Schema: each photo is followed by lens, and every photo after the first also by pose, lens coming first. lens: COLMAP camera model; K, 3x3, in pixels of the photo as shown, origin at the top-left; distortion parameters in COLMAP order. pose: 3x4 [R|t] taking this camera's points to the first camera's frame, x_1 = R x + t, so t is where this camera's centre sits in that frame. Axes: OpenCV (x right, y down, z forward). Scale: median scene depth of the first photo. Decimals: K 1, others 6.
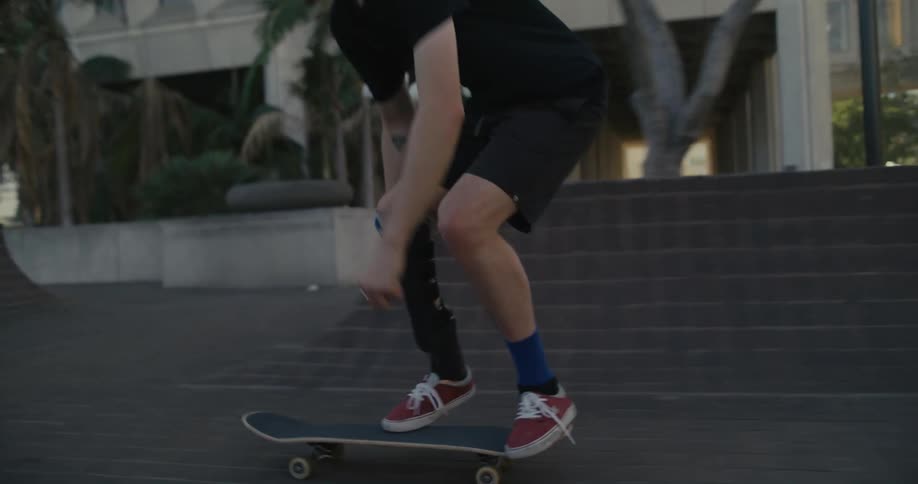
lens RADIAL K [[809.0, 0, 459.0], [0, 809.0, 242.0], [0, 0, 1]] dist [-0.038589, 0.006224]
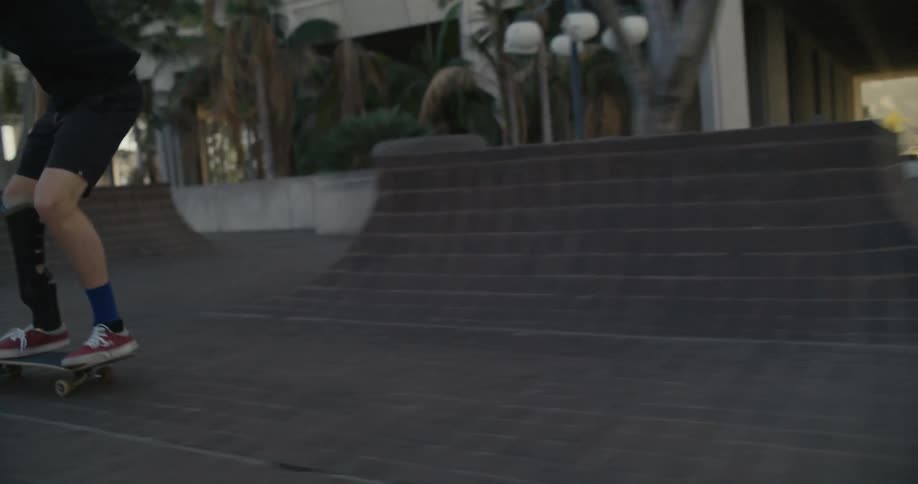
lens RADIAL K [[809.0, 0, 459.0], [0, 809.0, 242.0], [0, 0, 1]] dist [-0.038589, 0.006224]
pose [[0.963198, 0.008038, -0.268672, 0.352852], [0.009821, 0.997833, 0.065060, -0.013302], [0.268613, -0.065305, 0.961032, -0.110044]]
